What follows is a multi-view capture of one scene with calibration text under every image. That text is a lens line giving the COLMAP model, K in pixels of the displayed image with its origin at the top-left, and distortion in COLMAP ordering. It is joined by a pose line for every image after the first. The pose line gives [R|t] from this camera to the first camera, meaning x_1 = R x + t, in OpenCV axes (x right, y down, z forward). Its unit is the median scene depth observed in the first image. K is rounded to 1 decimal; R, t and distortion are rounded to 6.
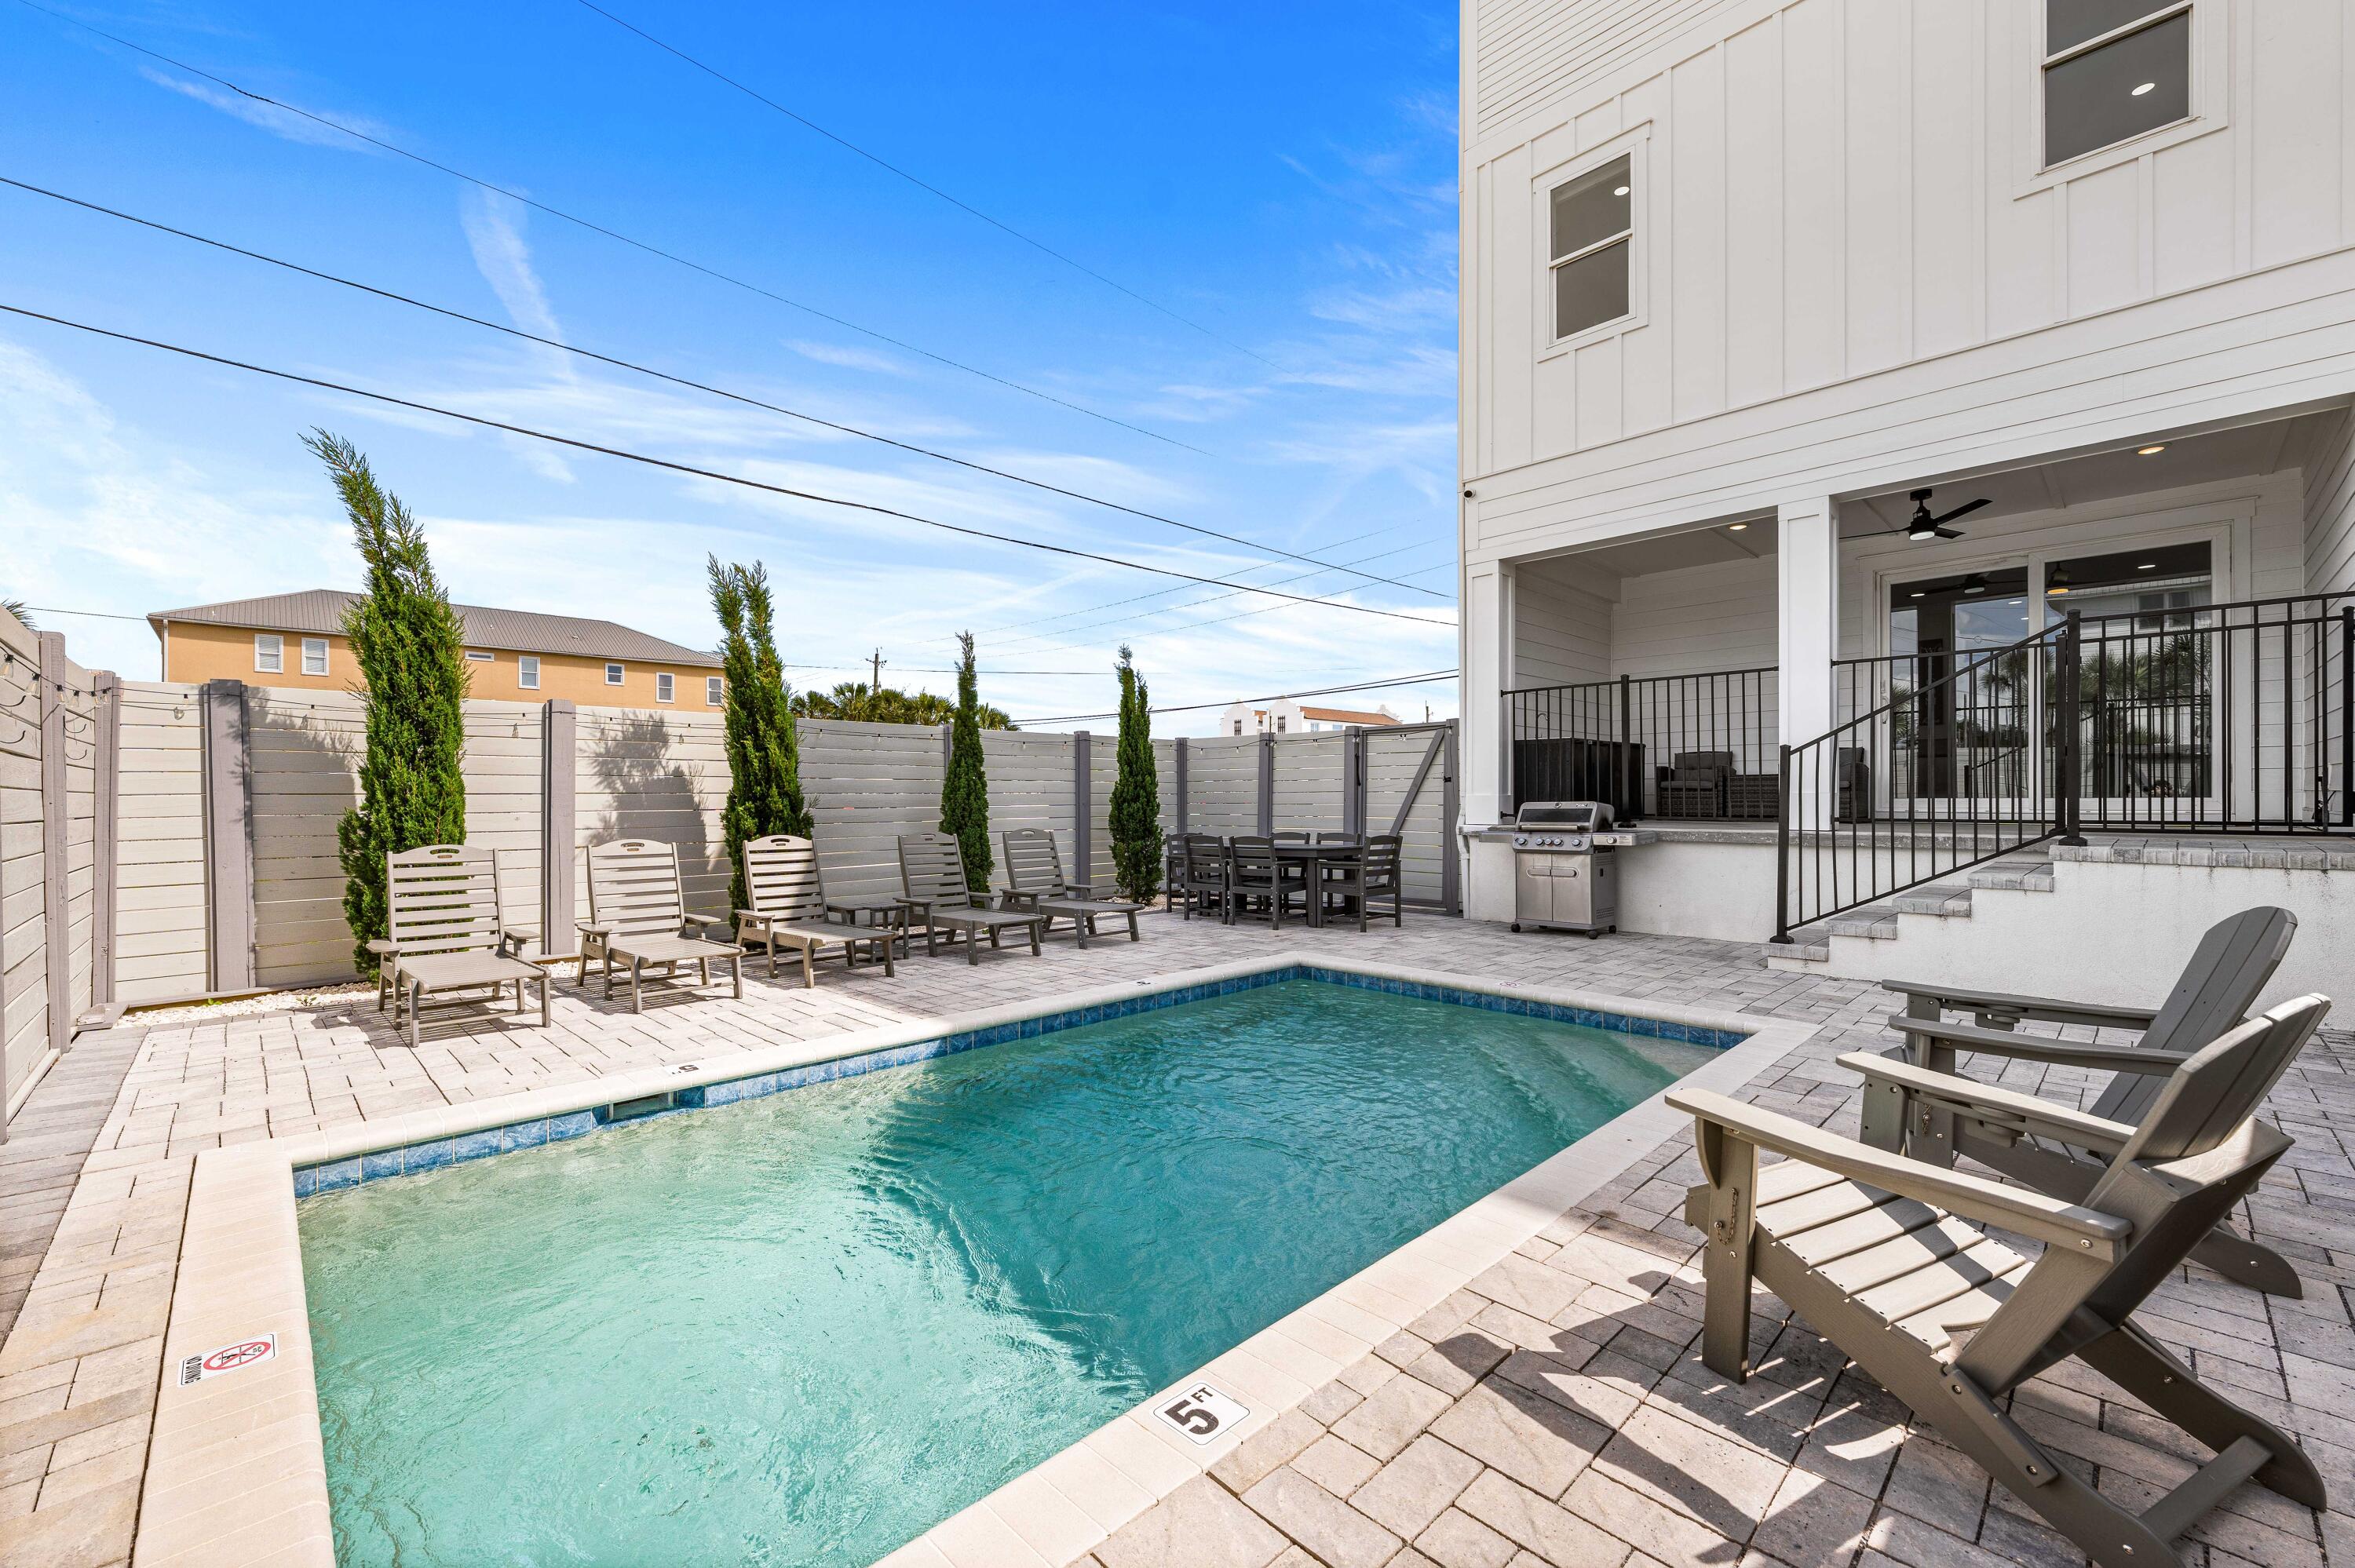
lens RADIAL K [[948.3, 0, 1167.4], [0, 948.3, 784.6], [0, 0, 1]] dist [0.002215, 0.000294]
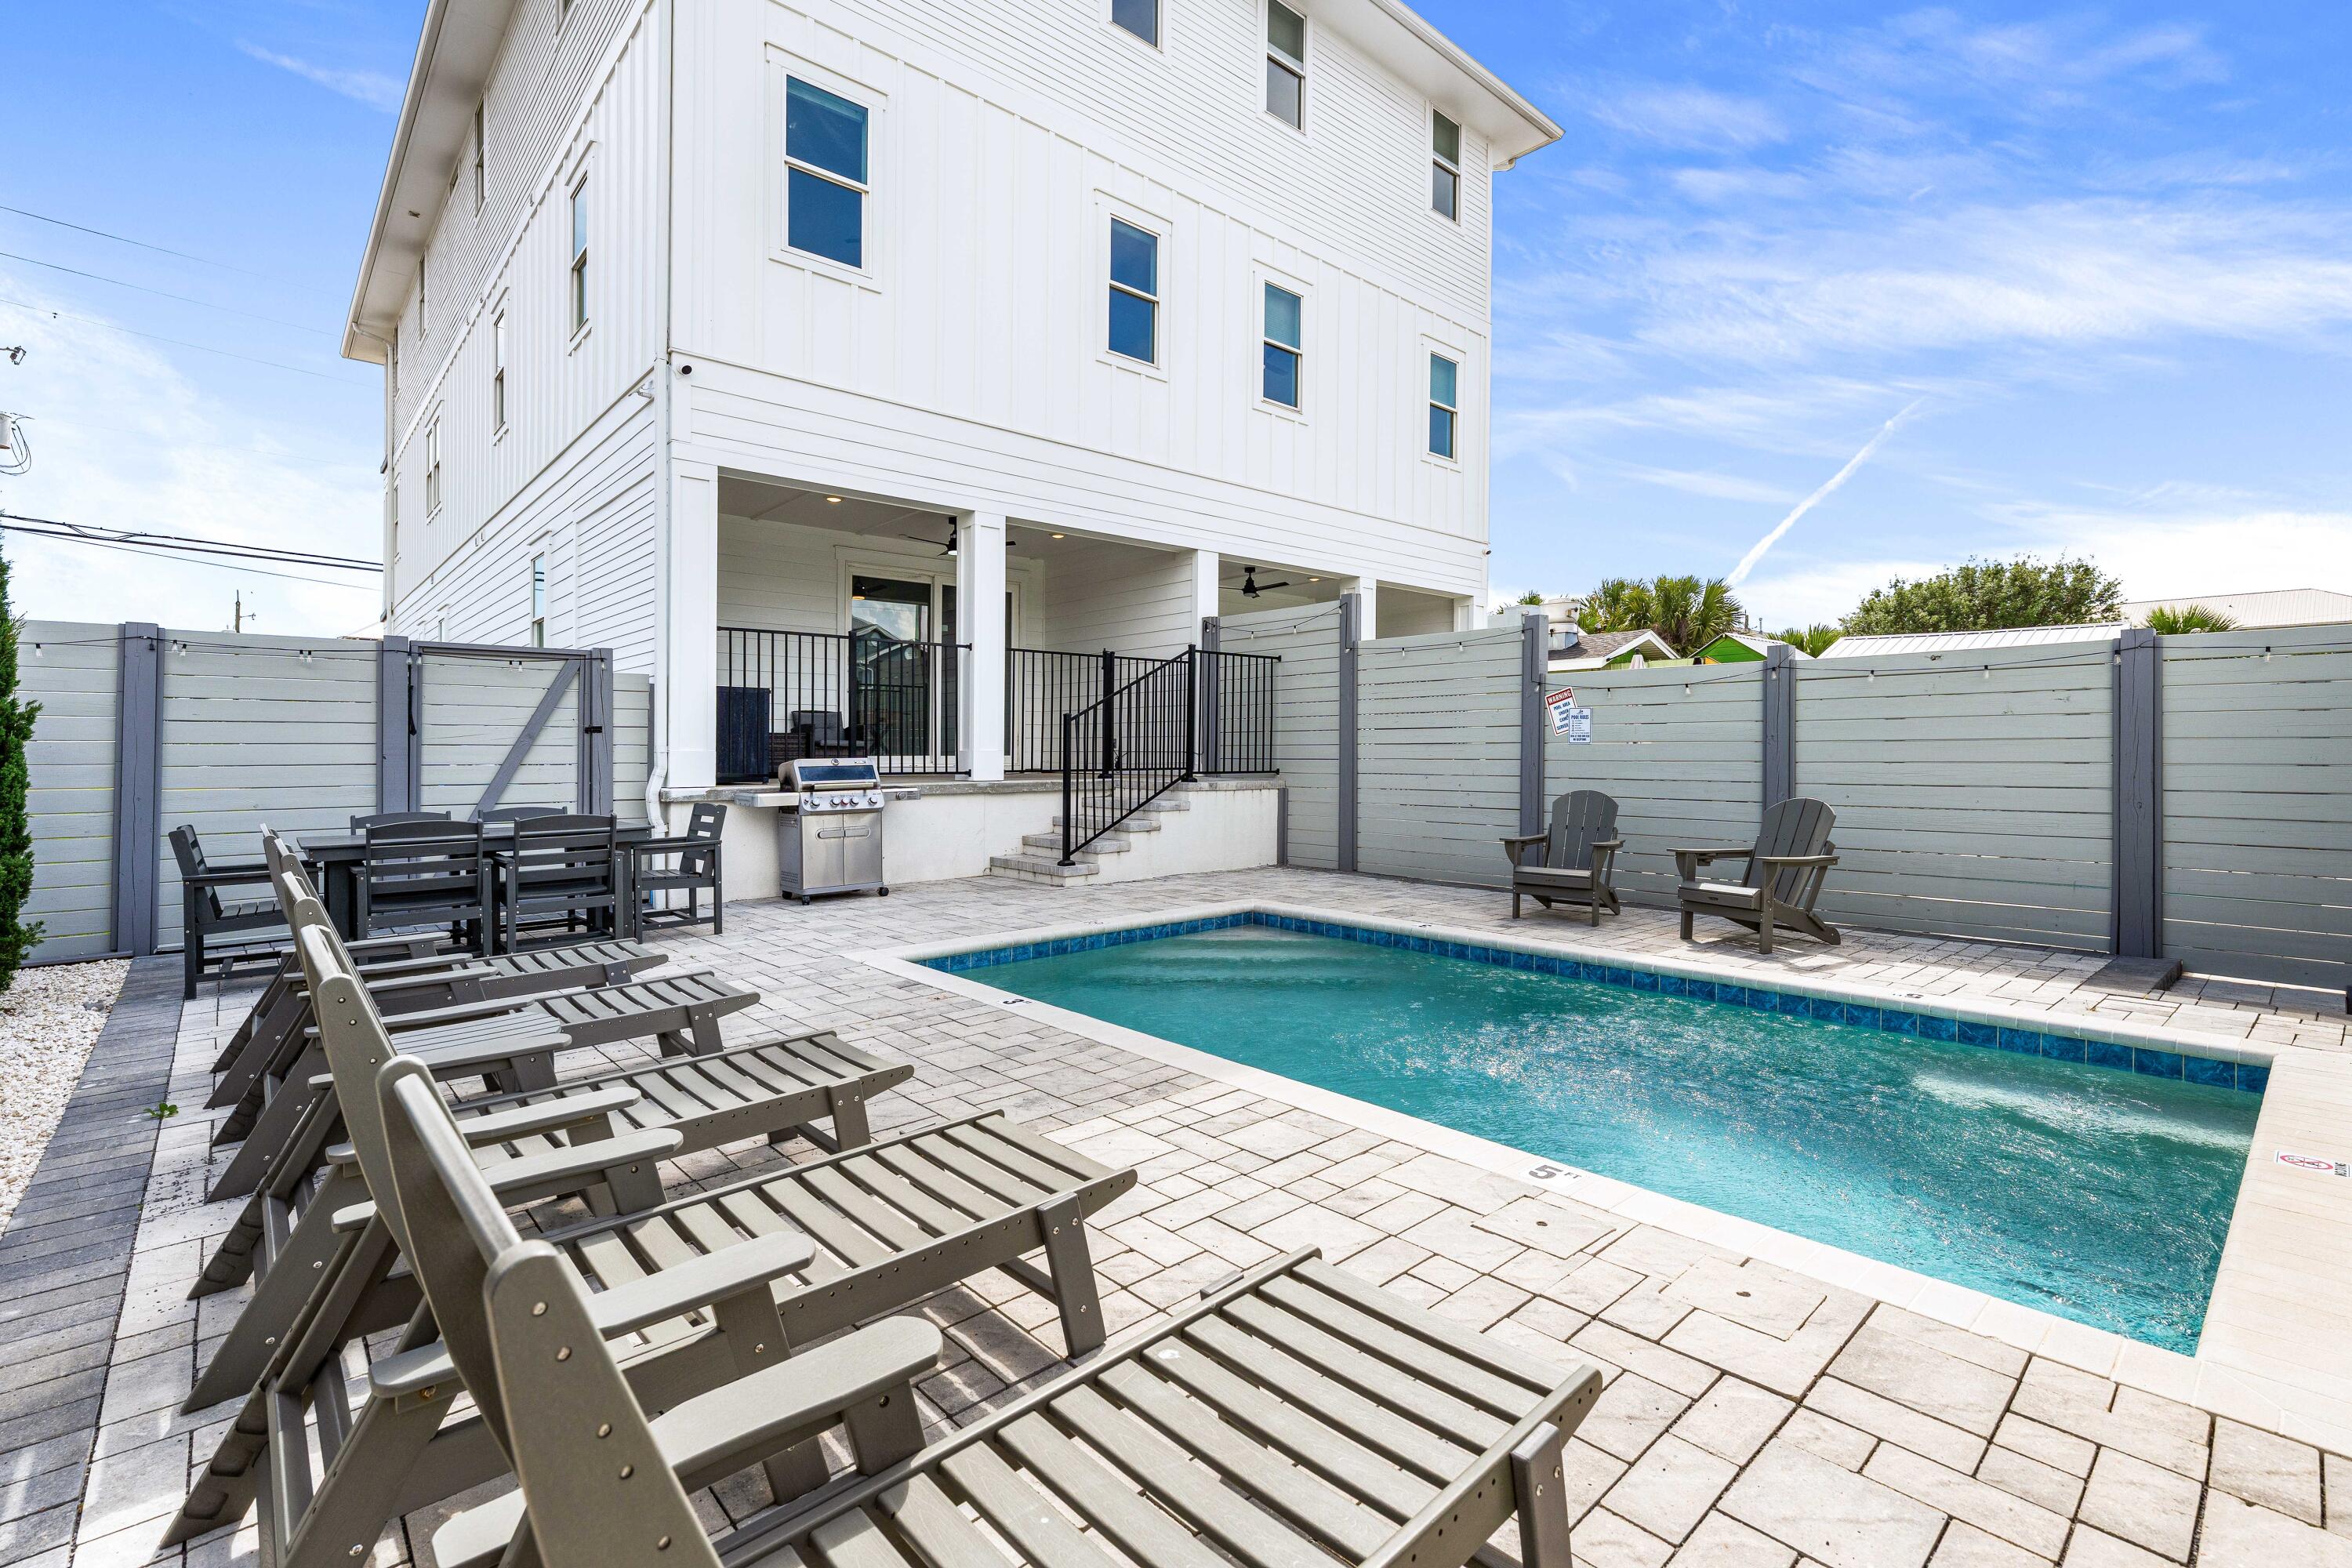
lens RADIAL K [[1054.2, 0, 1172.8], [0, 1054.2, 774.0], [0, 0, 1]] dist [0.000391, 0.000040]
pose [[0.041946, -0.014350, 0.999017, -0.665682], [-0.012432, 0.999812, 0.014883, 0.014858], [-0.999043, -0.013044, 0.041760, 0.672204]]
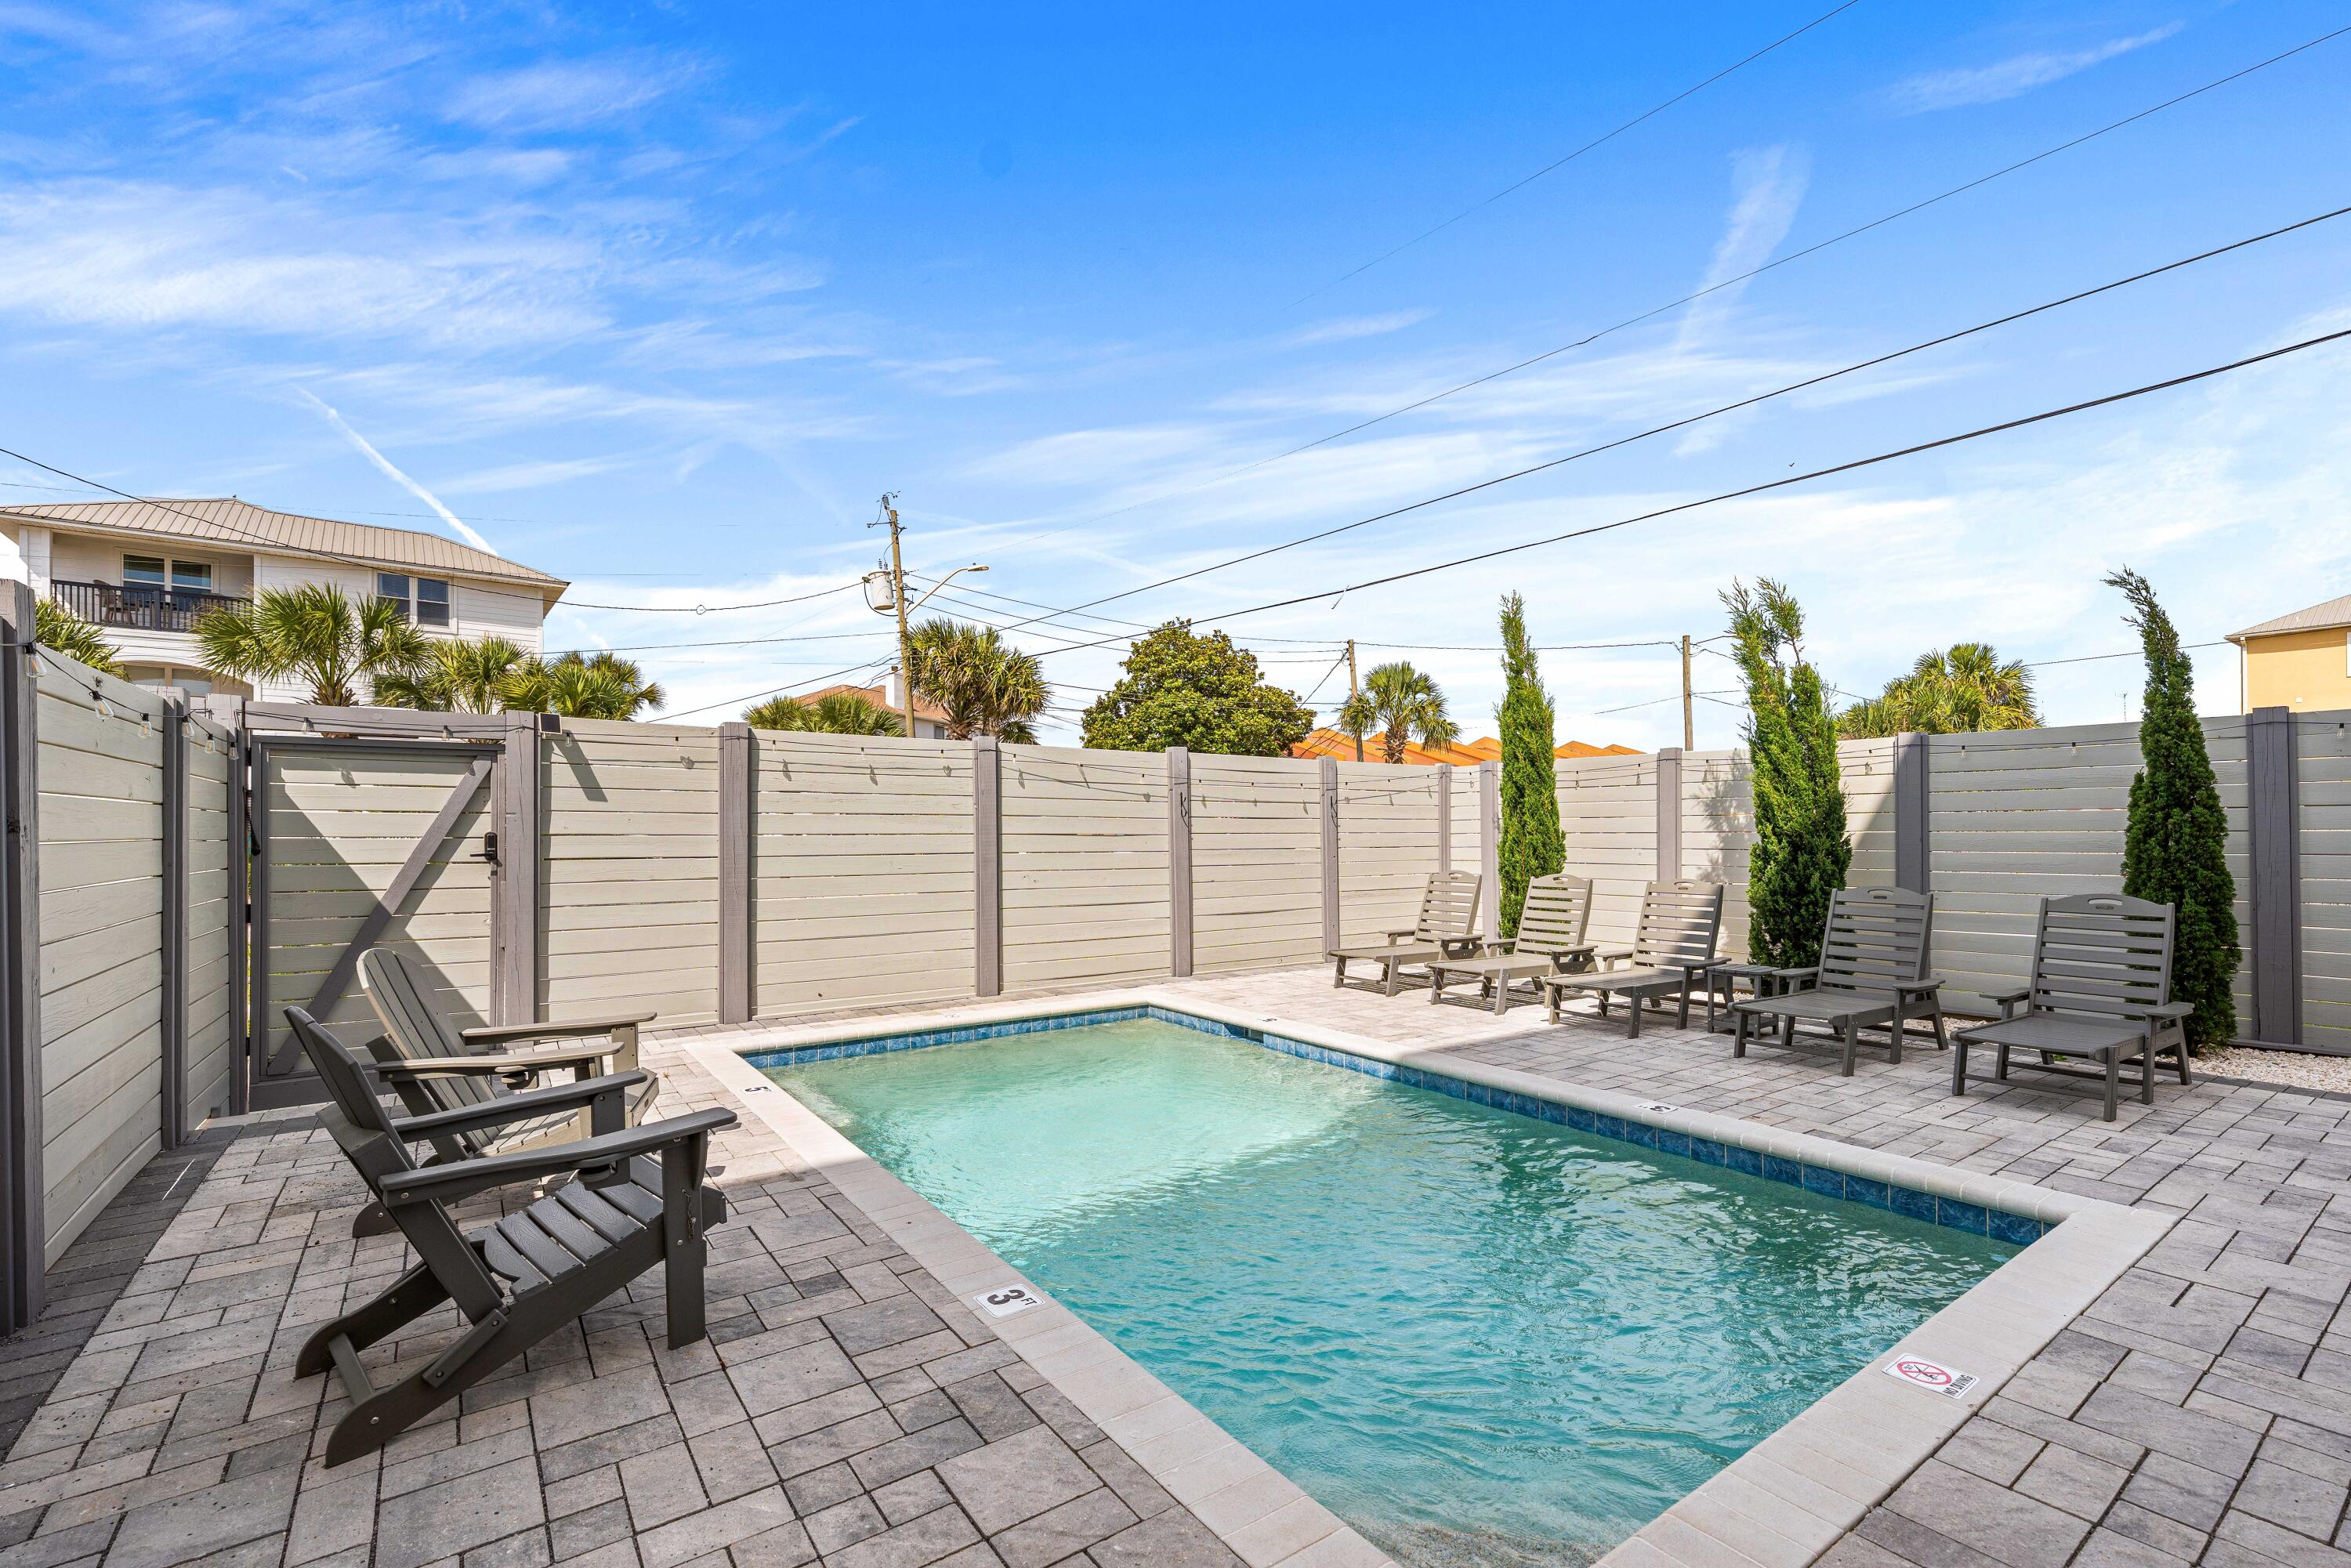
lens RADIAL K [[1015.4, 0, 1155.7], [0, 1015.4, 828.5], [0, 0, 1]] dist [0.000052, -0.000327]
pose [[-0.156804, -0.004654, -0.987619, 0.618046], [0.009539, 0.999935, -0.006227, 0.005414], [0.987584, -0.010397, -0.156749, 0.610970]]
